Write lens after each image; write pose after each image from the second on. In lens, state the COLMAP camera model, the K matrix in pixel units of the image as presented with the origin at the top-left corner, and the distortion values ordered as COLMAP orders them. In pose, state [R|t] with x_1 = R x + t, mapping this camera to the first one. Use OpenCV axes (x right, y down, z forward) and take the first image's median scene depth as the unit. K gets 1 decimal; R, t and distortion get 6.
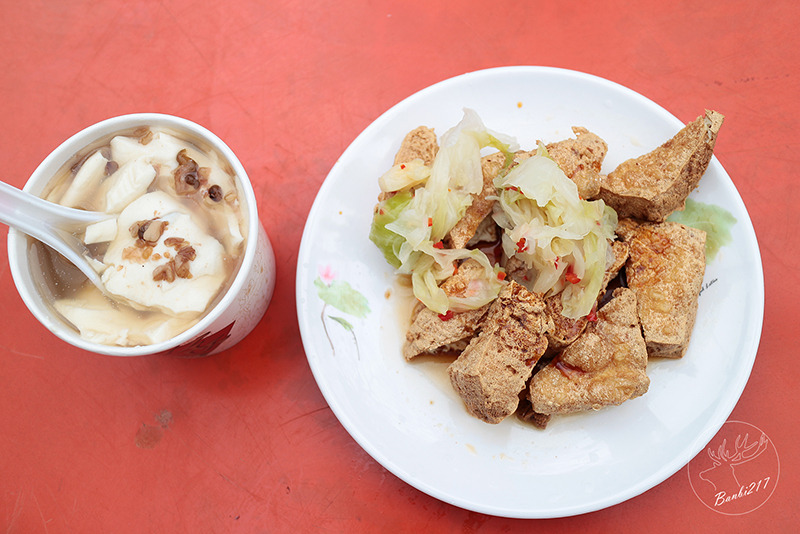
lens RADIAL K [[771.2, 0, 398.3], [0, 771.2, 272.0], [0, 0, 1]] dist [-0.002777, 0.003623]
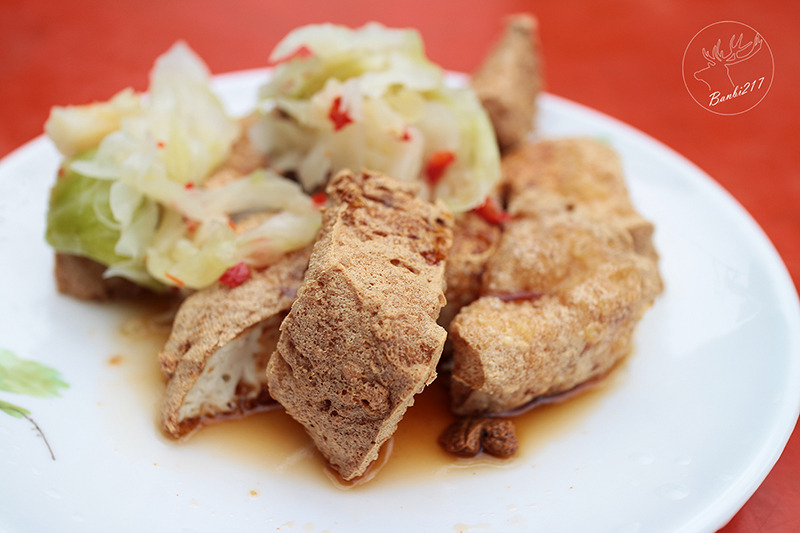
lens RADIAL K [[841.2, 0, 400.0], [0, 841.2, 266.5], [0, 0, 1]] dist [0.004851, 0.000280]
pose [[0.901594, -0.134802, 0.411043, -0.058805], [0.376776, 0.711545, -0.593080, 0.396254], [-0.212527, 0.689589, 0.692315, 0.613927]]
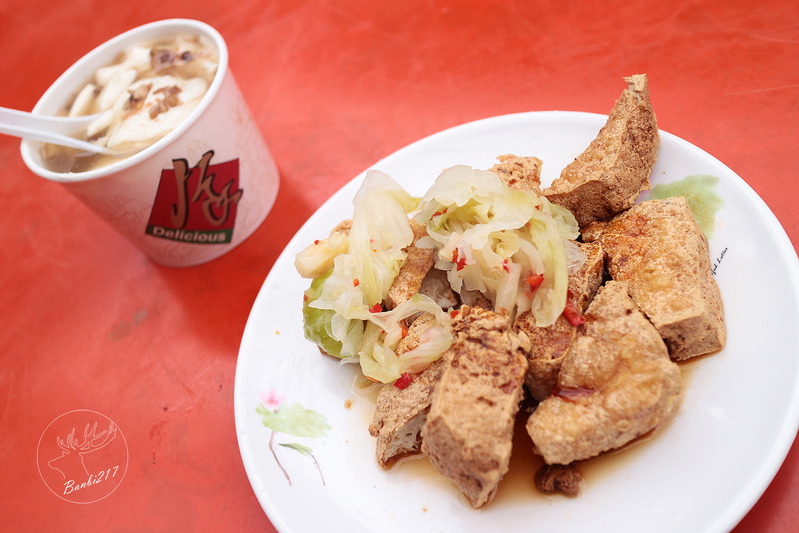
lens RADIAL K [[800.6, 0, 398.0], [0, 800.6, 270.3], [0, 0, 1]] dist [0.000996, 0.004338]
pose [[0.951576, -0.300951, -0.062698, 0.141924], [0.242501, 0.860217, -0.448575, 0.323835], [0.188933, 0.411649, 0.891543, 0.221051]]
